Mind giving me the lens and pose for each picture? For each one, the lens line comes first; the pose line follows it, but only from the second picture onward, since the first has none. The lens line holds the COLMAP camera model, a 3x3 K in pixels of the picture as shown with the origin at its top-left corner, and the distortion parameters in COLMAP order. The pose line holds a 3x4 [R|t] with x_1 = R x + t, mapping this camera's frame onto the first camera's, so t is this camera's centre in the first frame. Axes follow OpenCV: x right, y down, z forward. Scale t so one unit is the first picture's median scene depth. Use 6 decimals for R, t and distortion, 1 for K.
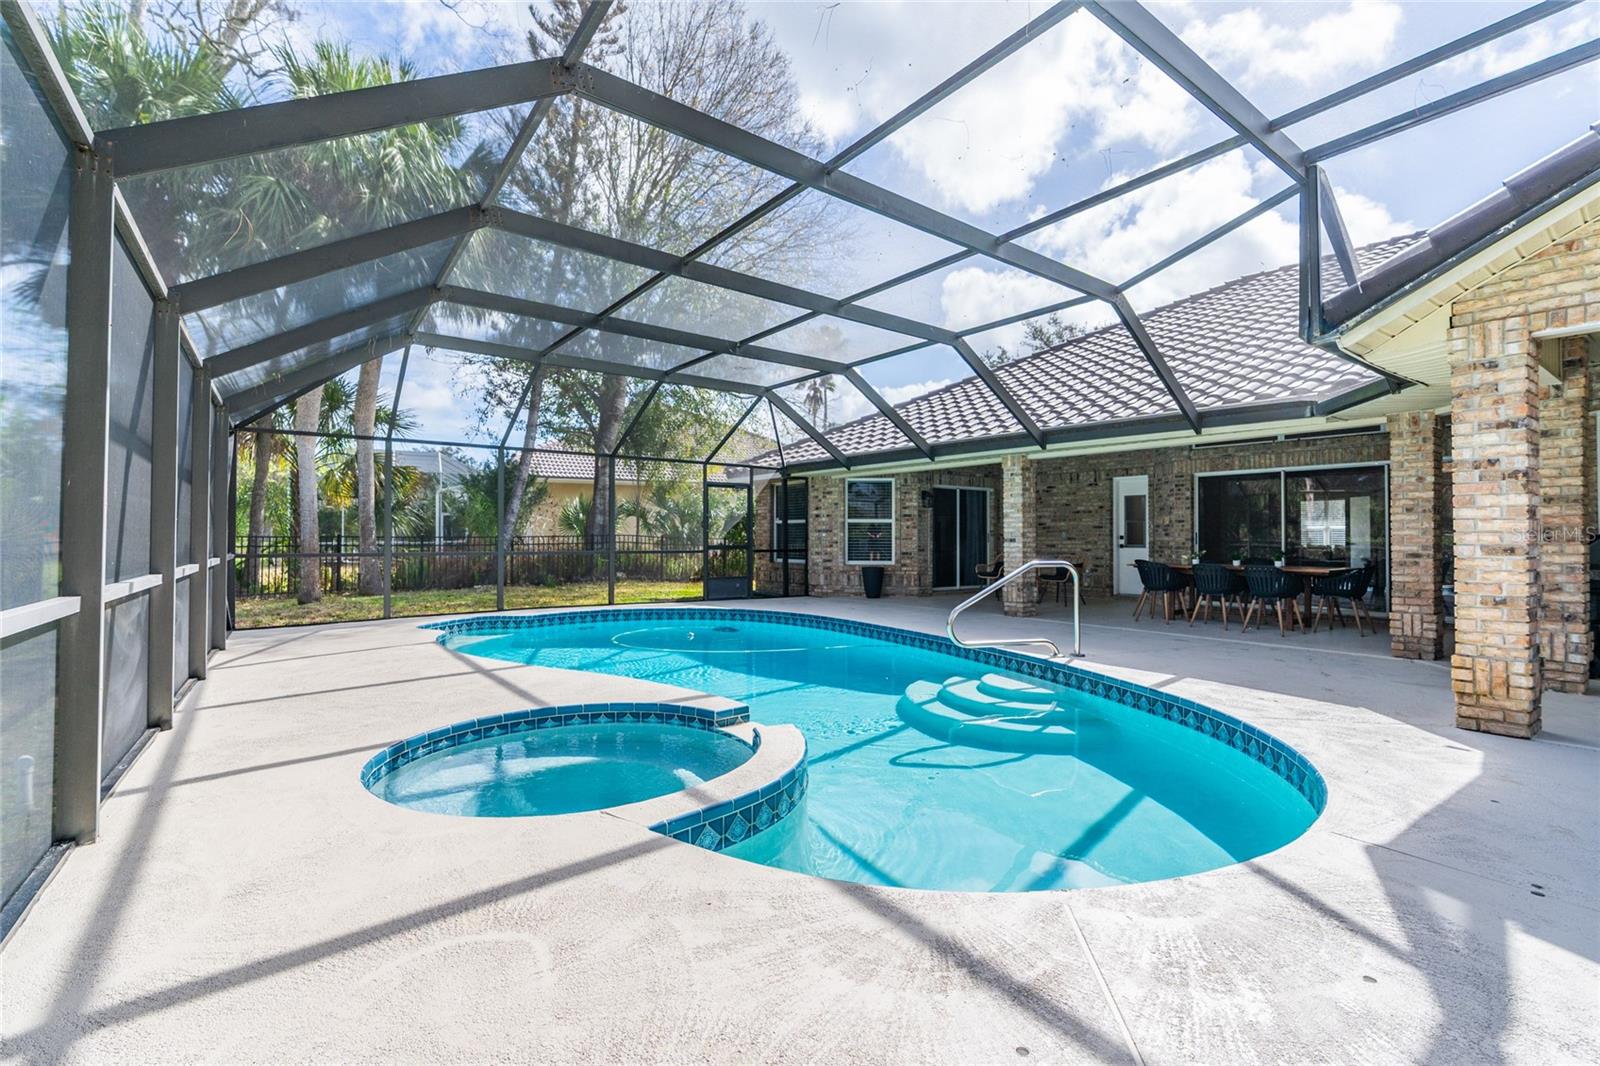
lens RADIAL K [[720.7, 0, 801.1], [0, 720.7, 526.4], [0, 0, 1]] dist [-0.002706, -0.000174]
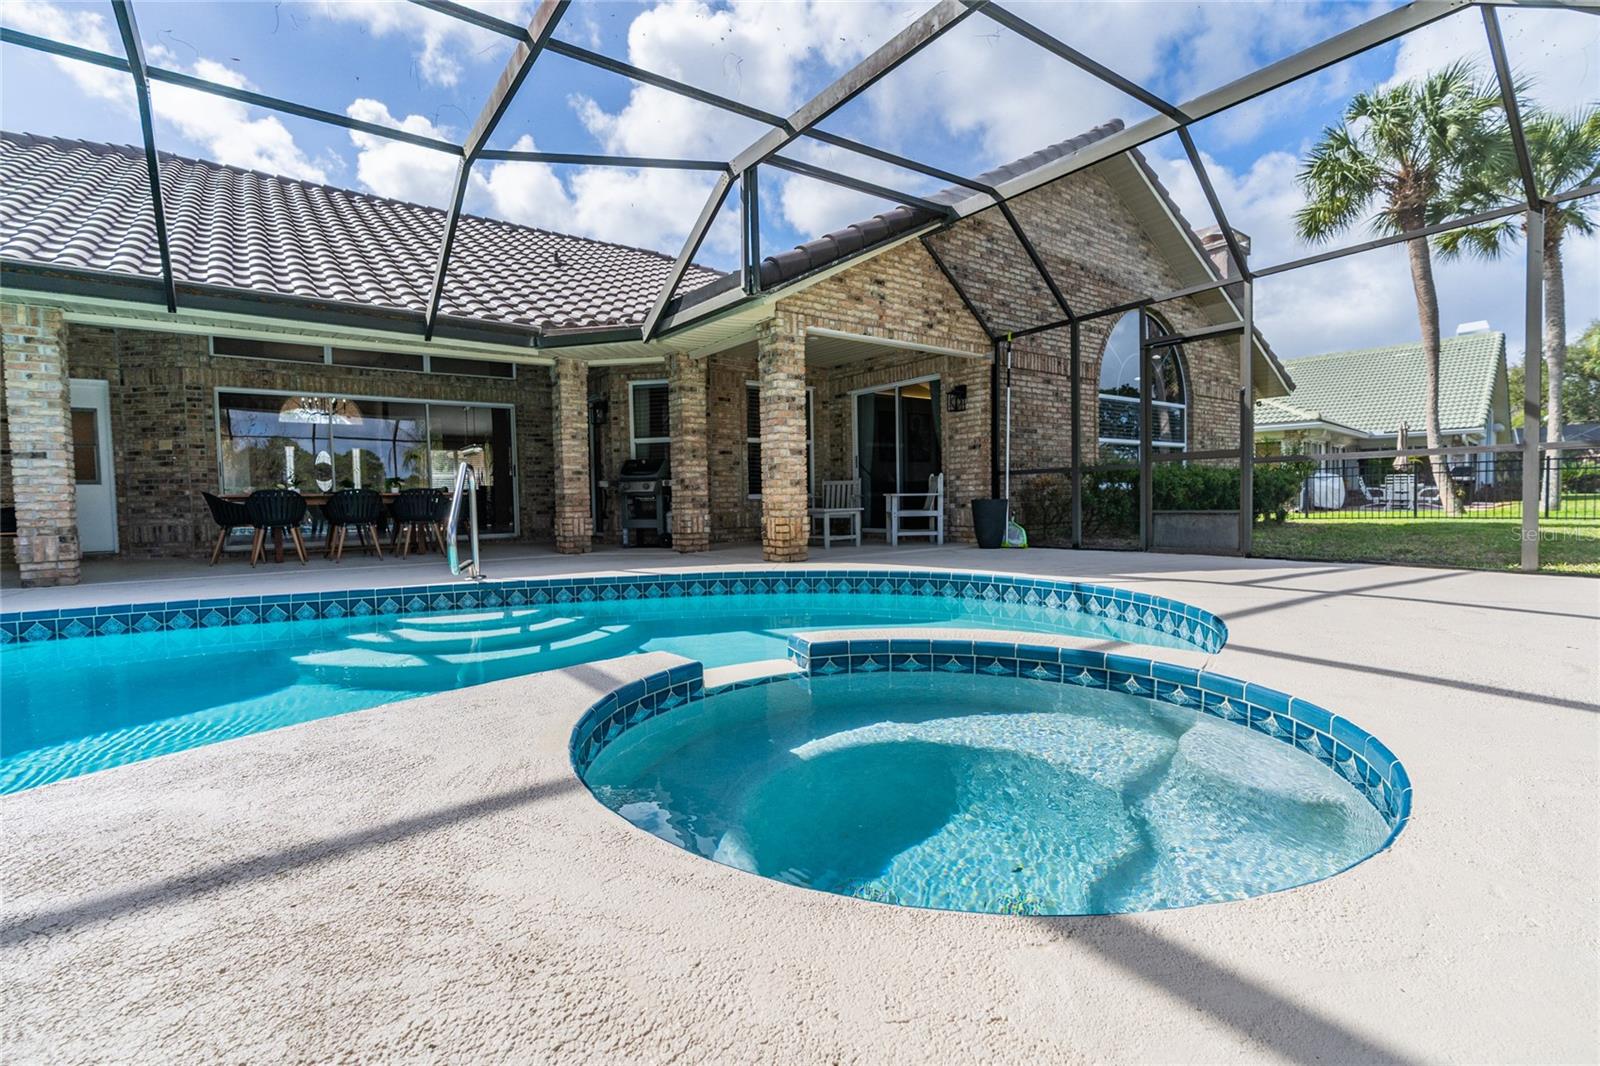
lens RADIAL K [[731.5, 0, 800.0], [0, 731.5, 533.0], [0, 0, 1]] dist [-0.005547, 0.000128]
pose [[-0.008320, -0.049985, 0.998715, -0.506671], [0.003070, 0.998744, 0.050012, 0.092683], [-0.999961, 0.003482, -0.008156, 0.682667]]
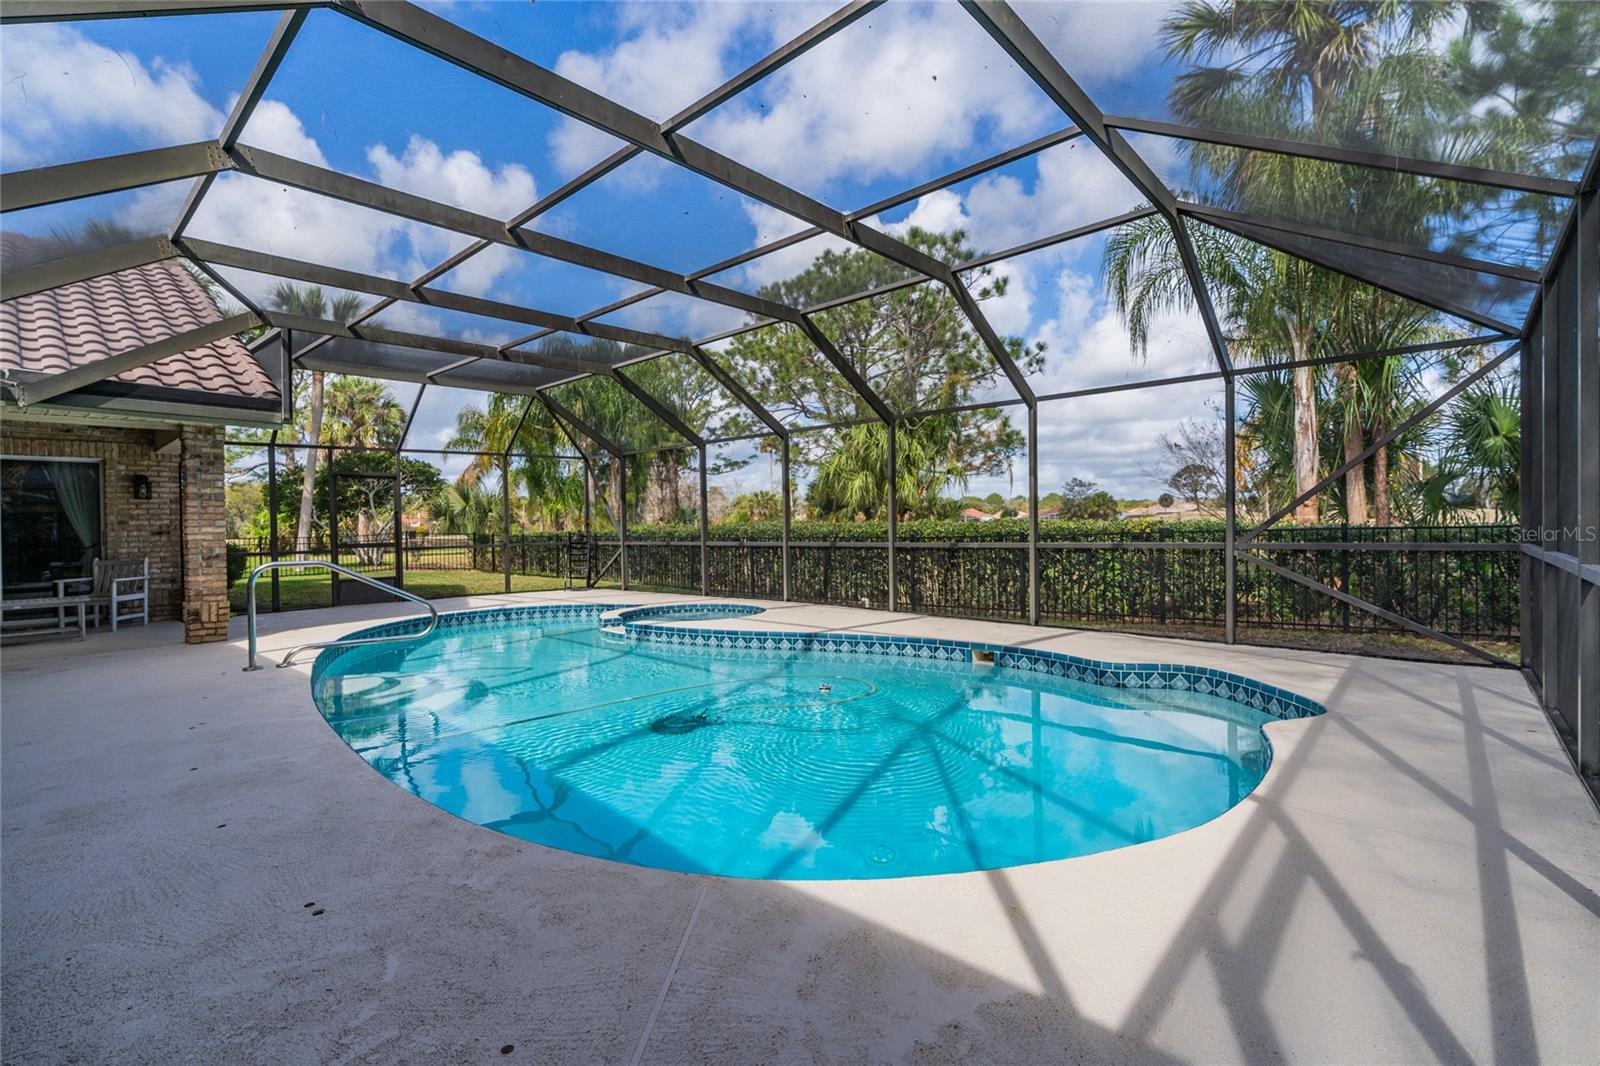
lens RADIAL K [[731.5, 0, 800.0], [0, 731.5, 533.0], [0, 0, 1]] dist [-0.005547, 0.000128]
pose [[-0.979071, 0.016366, -0.202859, -0.095744], [0.018337, 0.999801, -0.007839, 0.033307], [0.202691, -0.011395, -0.979176, 2.183991]]
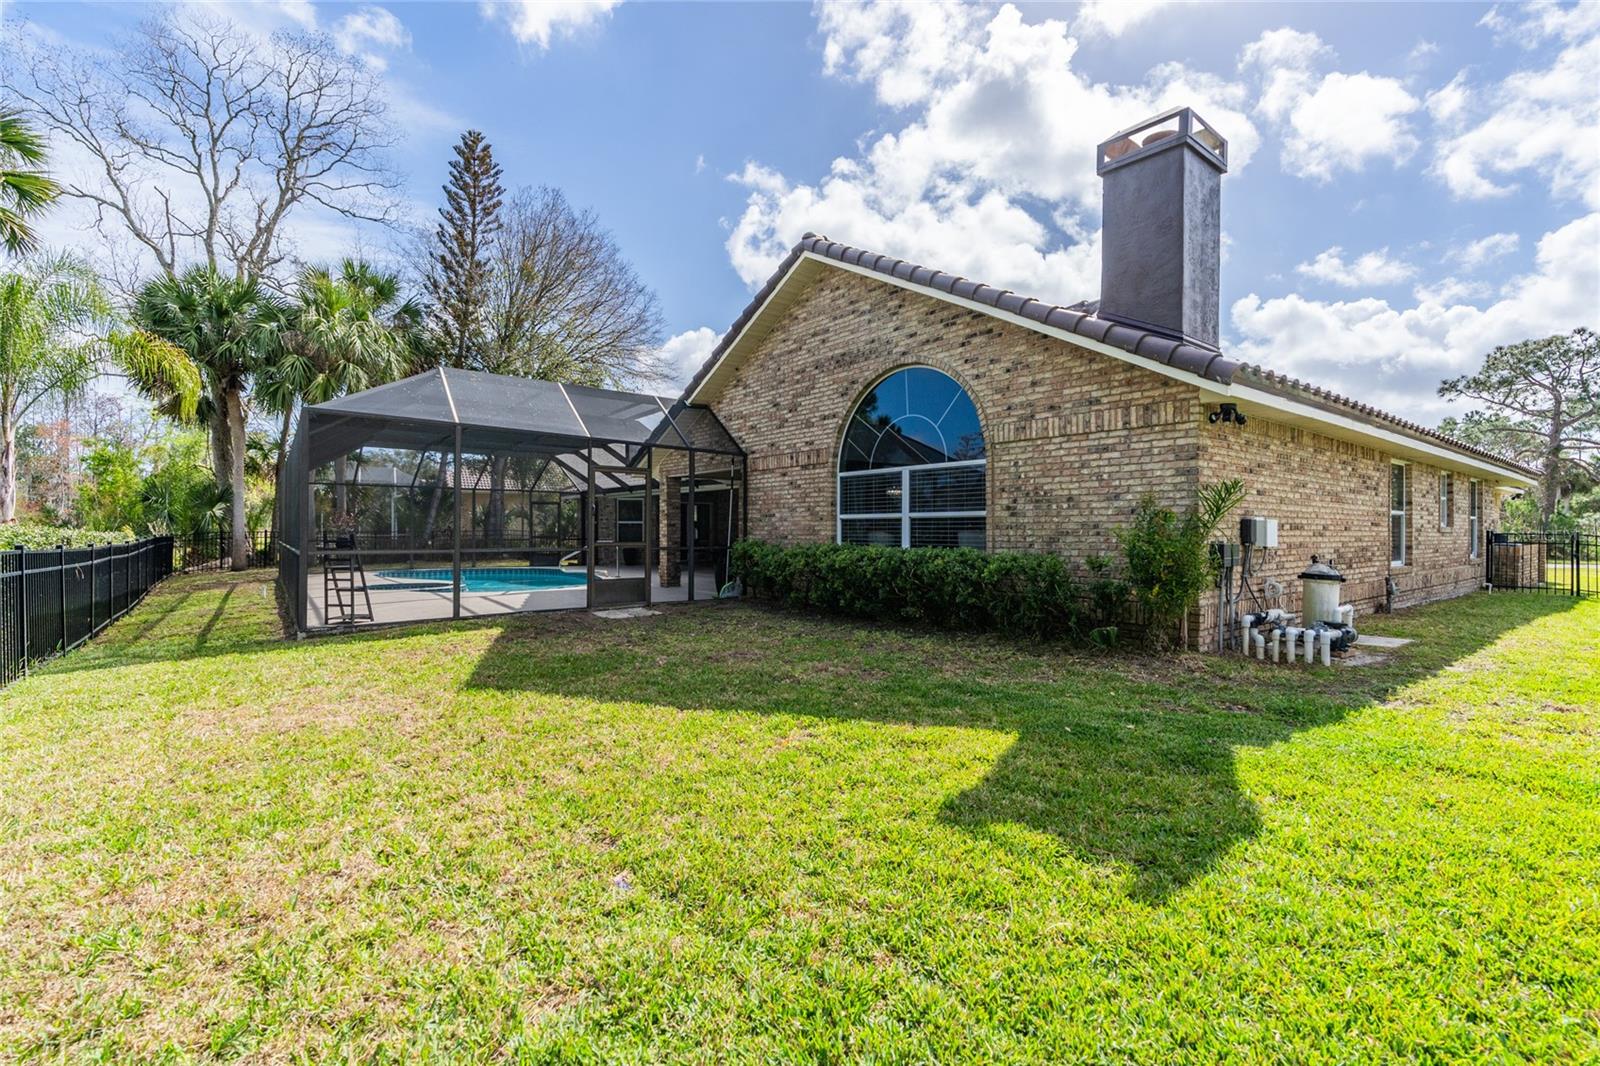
lens RADIAL K [[731.5, 0, 800.0], [0, 731.5, 533.0], [0, 0, 1]] dist [-0.005547, 0.000128]
pose [[0.999428, -0.003538, 0.033636, 1.030827], [0.002927, 0.999830, 0.018207, -0.030410], [-0.033695, -0.018098, 0.999268, -1.792102]]
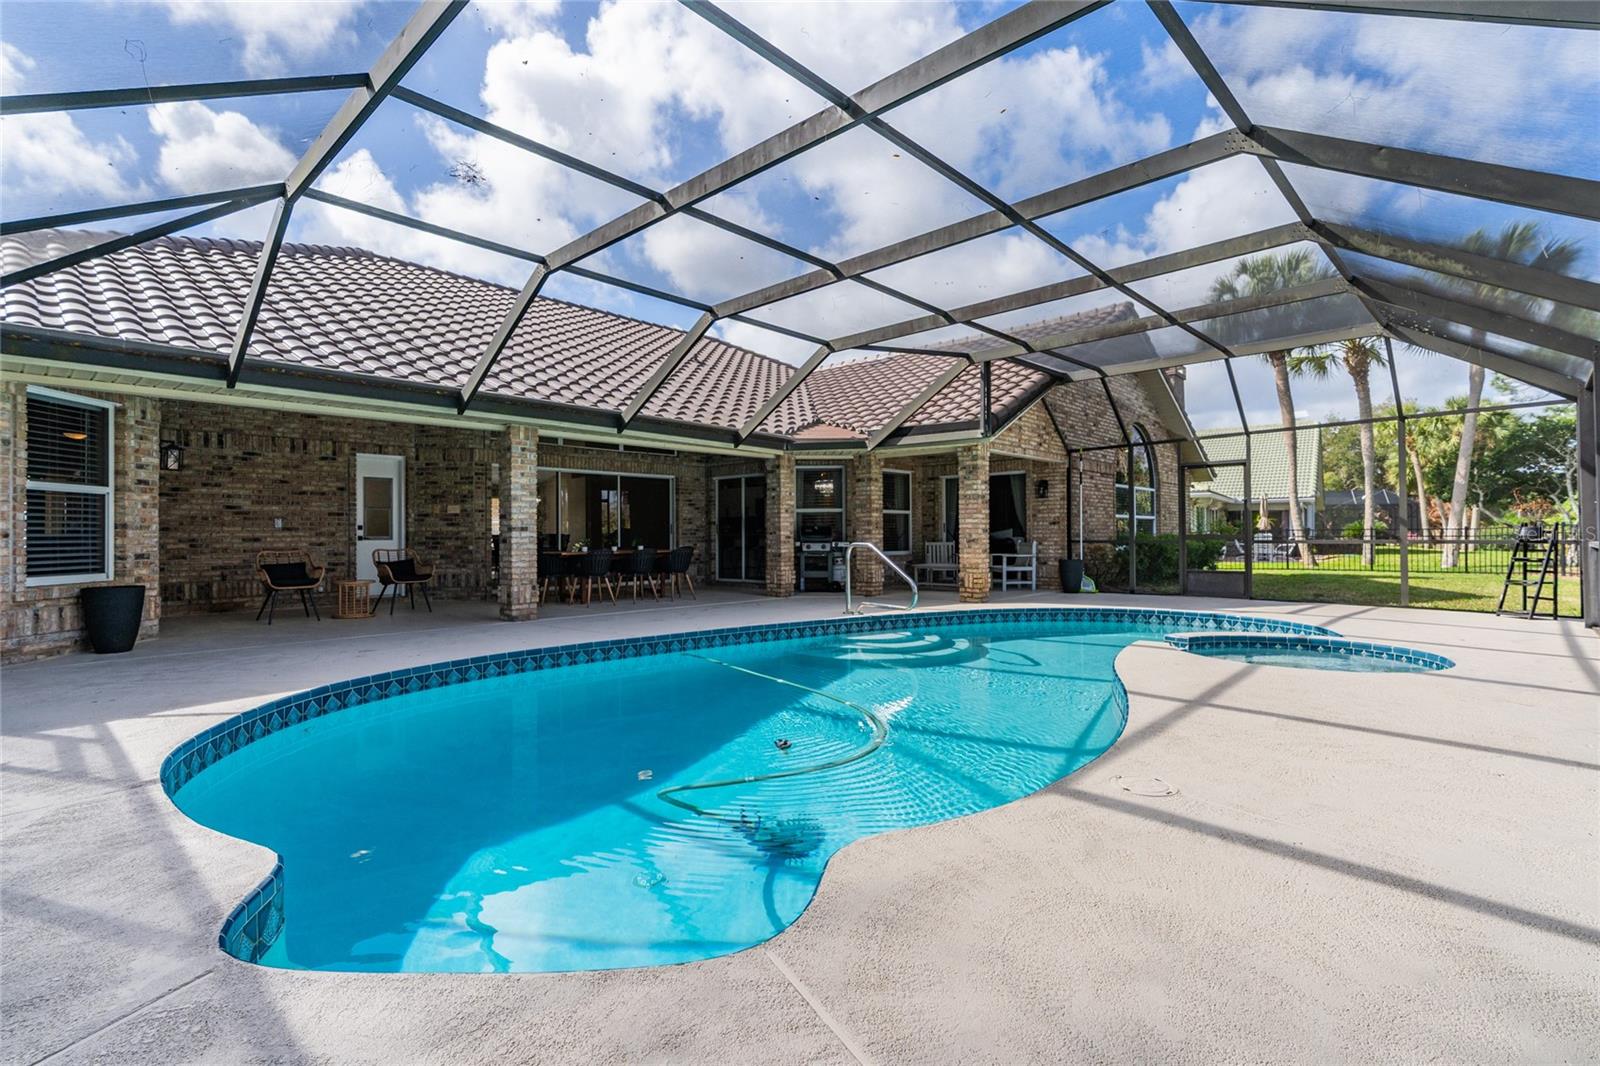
lens RADIAL K [[755.9, 0, 794.6], [0, 755.9, 528.9], [0, 0, 1]] dist [-0.012281, -0.000169]
pose [[-0.185514, 0.006188, 0.982622, -1.055953], [-0.011954, 0.999892, -0.008553, 0.039358], [-0.982569, -0.013333, -0.185420, 1.470788]]
